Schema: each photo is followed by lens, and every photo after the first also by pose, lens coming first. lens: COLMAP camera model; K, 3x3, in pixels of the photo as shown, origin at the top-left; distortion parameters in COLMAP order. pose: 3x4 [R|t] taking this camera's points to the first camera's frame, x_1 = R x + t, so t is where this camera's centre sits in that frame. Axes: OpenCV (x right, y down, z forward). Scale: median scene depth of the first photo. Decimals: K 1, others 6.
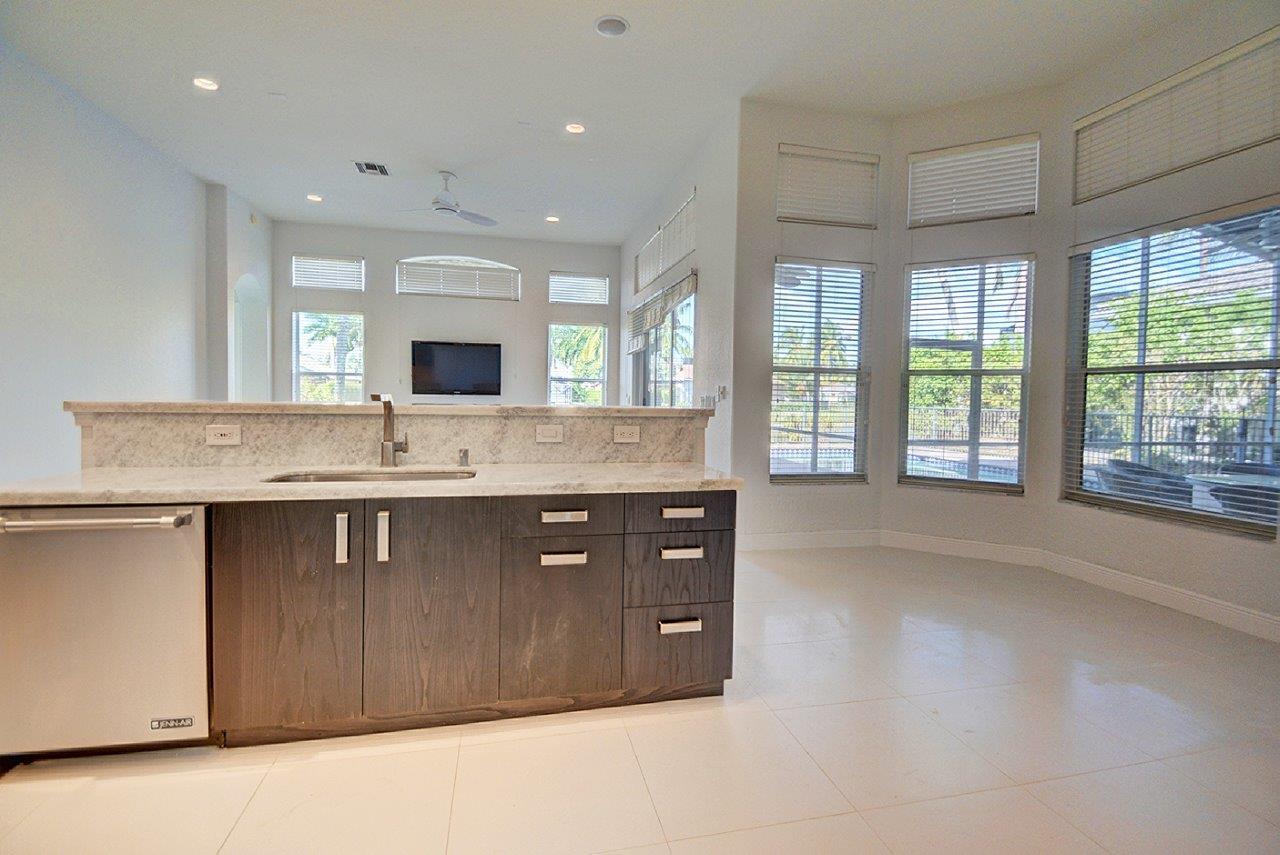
lens RADIAL K [[614.9, 0, 643.1], [0, 614.9, 418.3], [0, 0, 1]] dist [-0.001712, -0.002274]
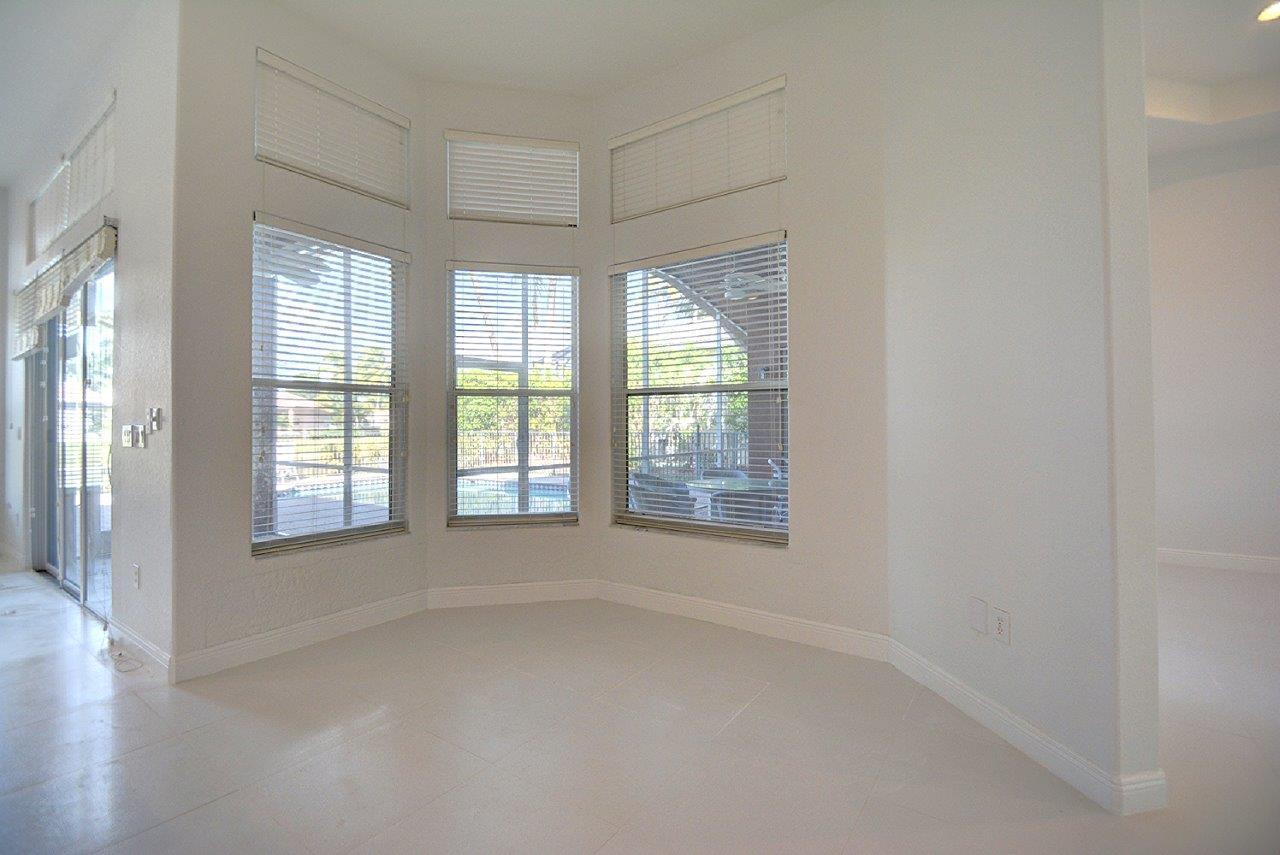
lens RADIAL K [[565.8, 0, 643.1], [0, 565.8, 421.1], [0, 0, 1]] dist [-0.000865, -0.000604]
pose [[0.749703, -0.016346, 0.661572, 0.115256], [0.040804, 0.998935, -0.021558, -0.007675], [-0.660515, 0.043157, 0.749571, 0.258431]]
